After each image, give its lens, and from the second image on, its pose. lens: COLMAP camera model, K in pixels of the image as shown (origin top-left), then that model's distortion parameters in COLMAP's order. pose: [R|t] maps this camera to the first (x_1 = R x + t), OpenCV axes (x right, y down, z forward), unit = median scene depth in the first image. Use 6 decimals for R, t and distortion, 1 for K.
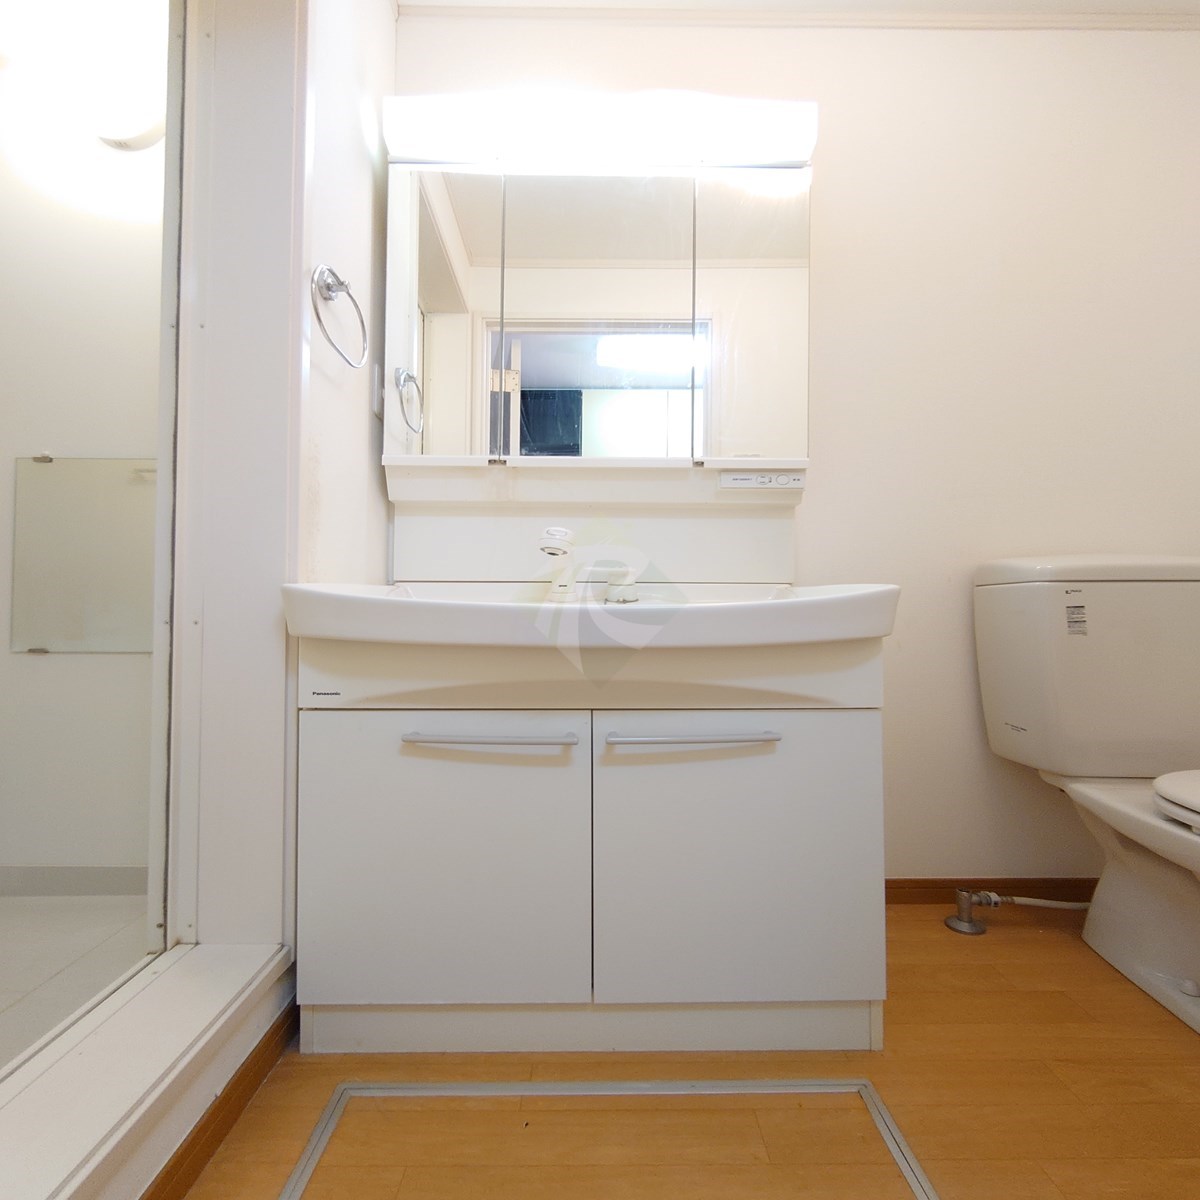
lens RADIAL K [[690.3, 0, 603.7], [0, 690.3, 599.9], [0, 0, 1]] dist [0.002530, -0.000572]
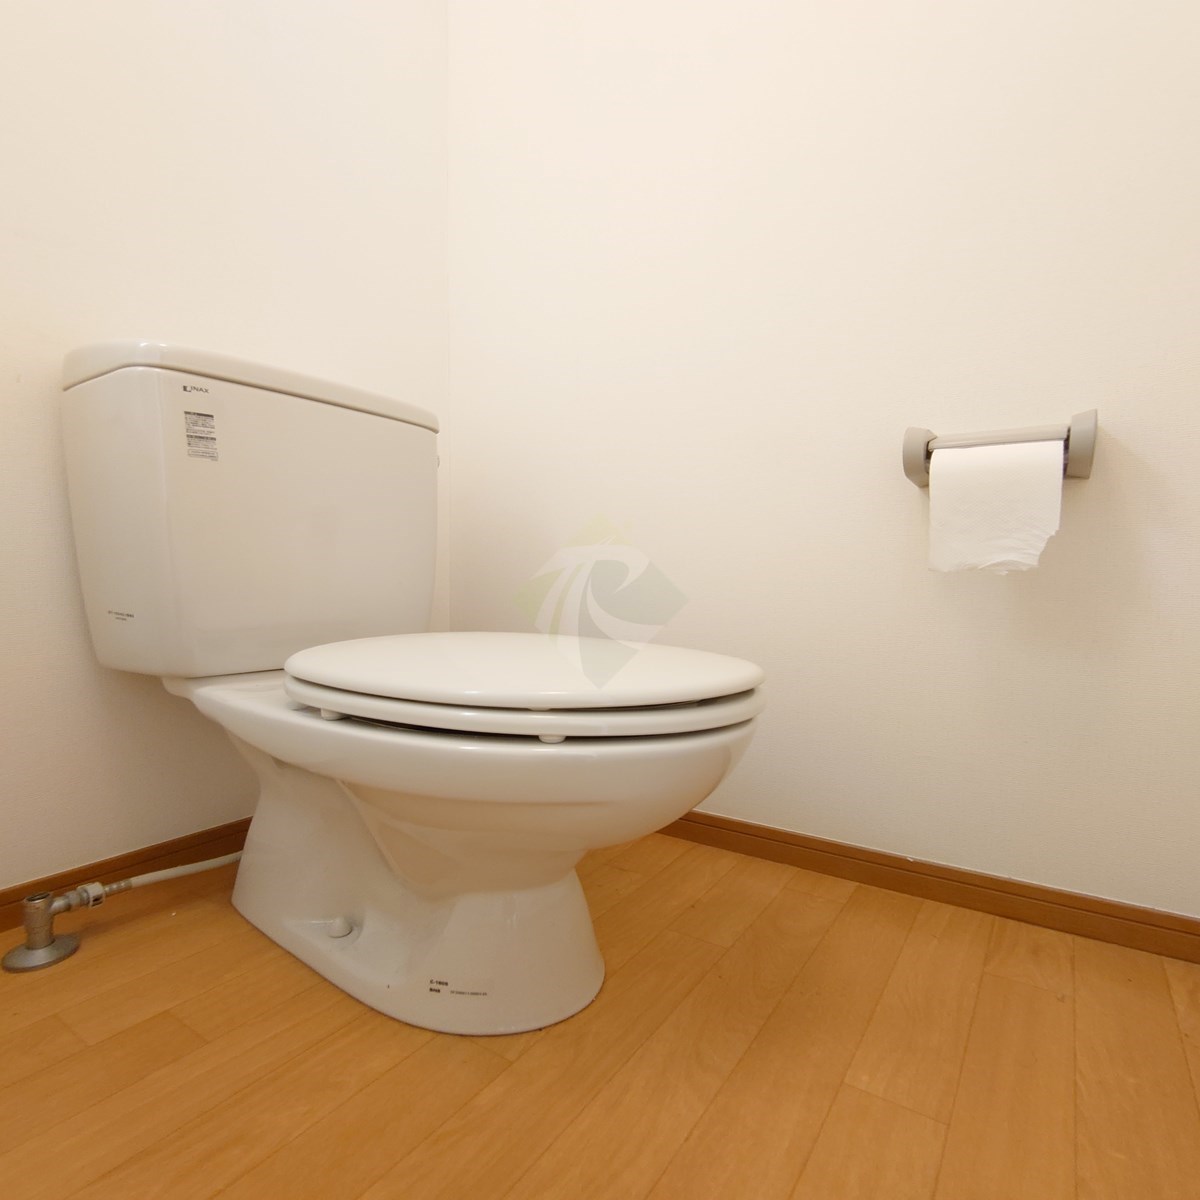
lens RADIAL K [[690.3, 0, 600.8], [0, 690.3, 602.1], [0, 0, 1]] dist [0.002530, -0.000572]
pose [[0.569640, -0.025413, 0.821502, 0.336580], [-0.023246, 0.998624, 0.047011, 0.136399], [-0.821566, -0.045876, 0.568265, 0.294160]]
